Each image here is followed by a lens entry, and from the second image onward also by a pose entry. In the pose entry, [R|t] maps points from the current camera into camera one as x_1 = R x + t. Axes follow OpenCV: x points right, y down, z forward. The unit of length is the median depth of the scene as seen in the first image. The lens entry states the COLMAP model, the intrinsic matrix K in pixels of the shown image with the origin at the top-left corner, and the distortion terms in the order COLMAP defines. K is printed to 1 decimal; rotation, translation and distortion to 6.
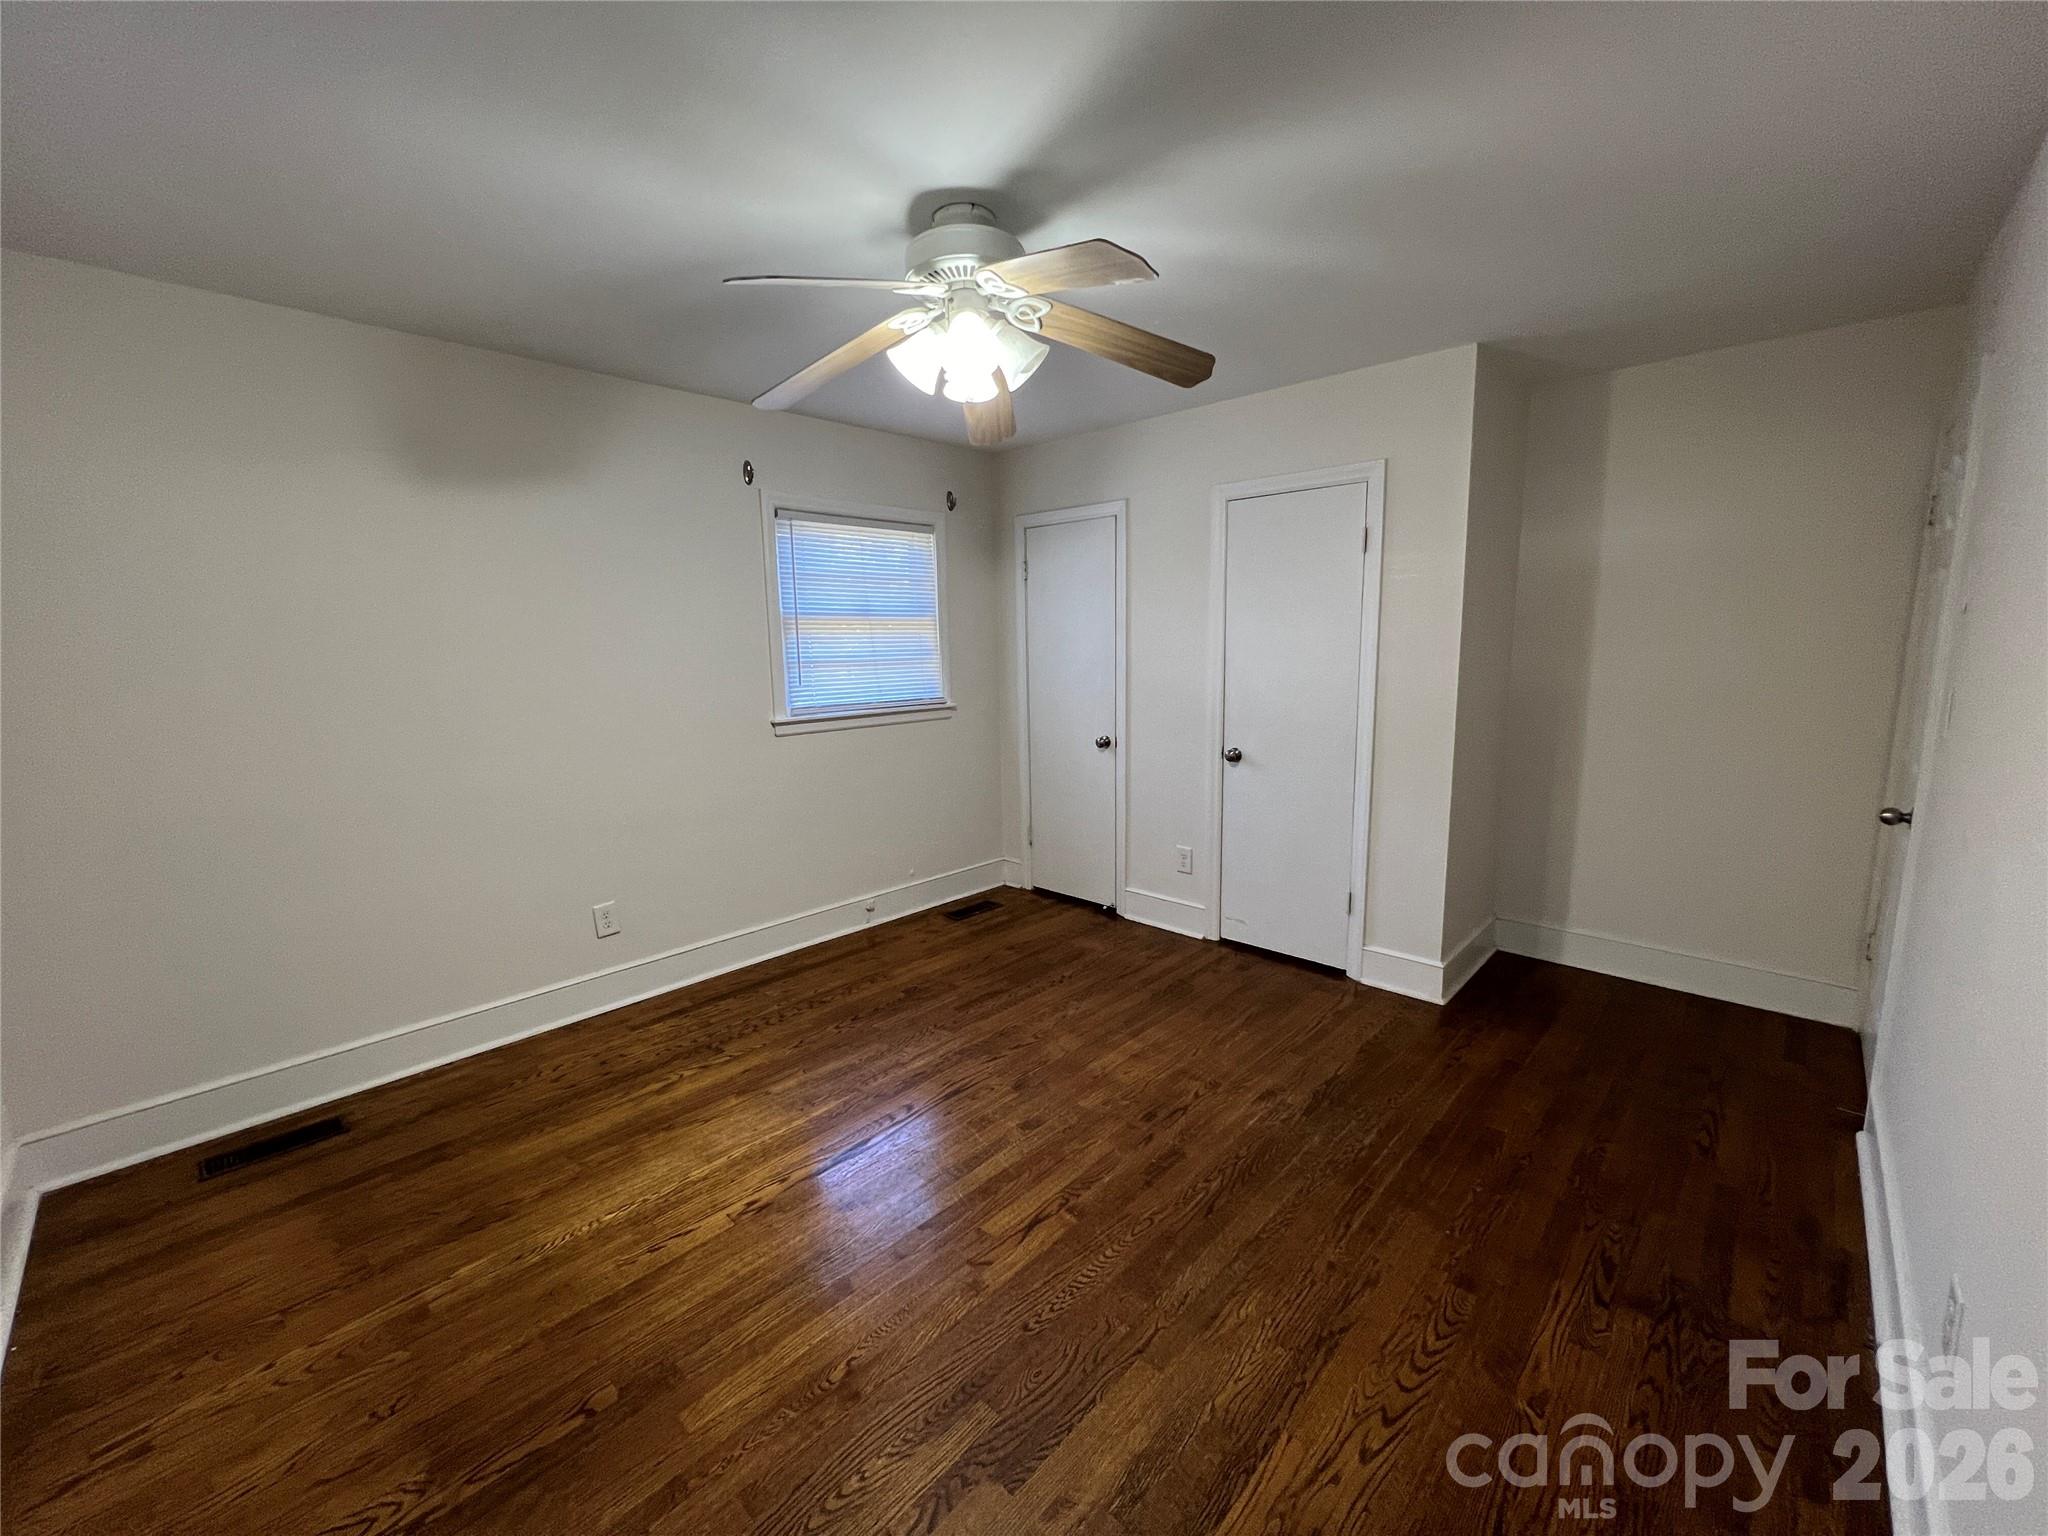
lens RADIAL K [[821.8, 0, 1021.5], [0, 821.8, 765.1], [0, 0, 1]] dist [-0.002825, 0.000334]
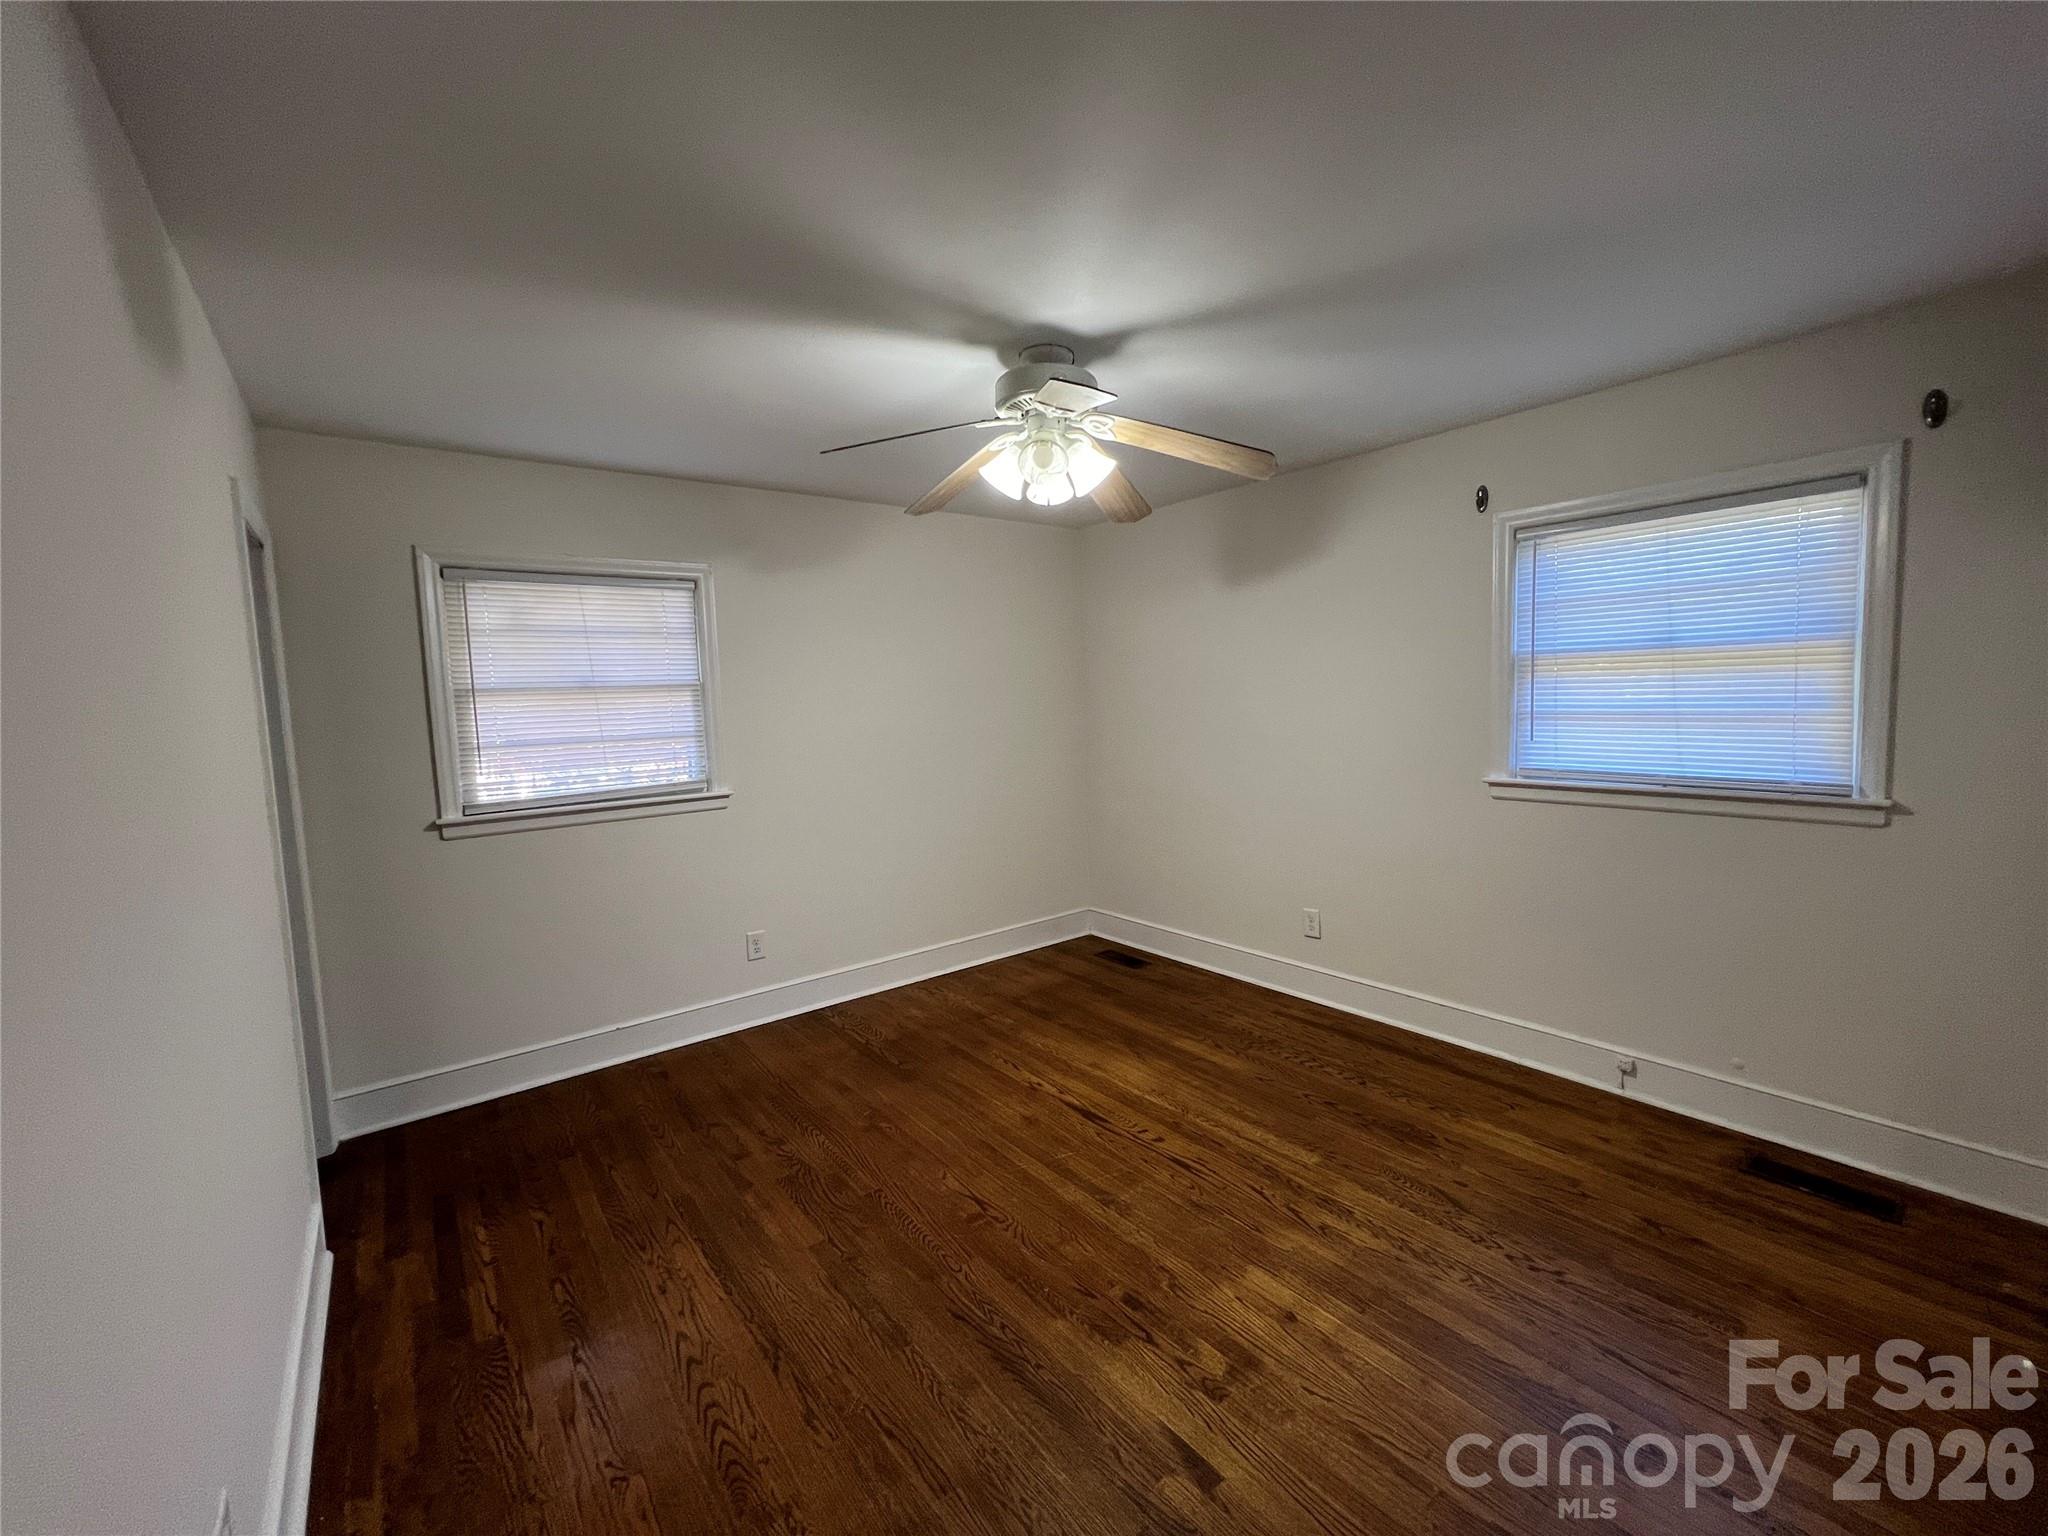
lens RADIAL K [[821.8, 0, 1021.5], [0, 821.8, 765.1], [0, 0, 1]] dist [-0.002825, 0.000334]
pose [[-0.147864, 0.105882, -0.983324, 0.893967], [-0.114953, 0.985674, 0.123421, -0.172885], [0.982305, 0.131285, -0.133574, 0.922084]]
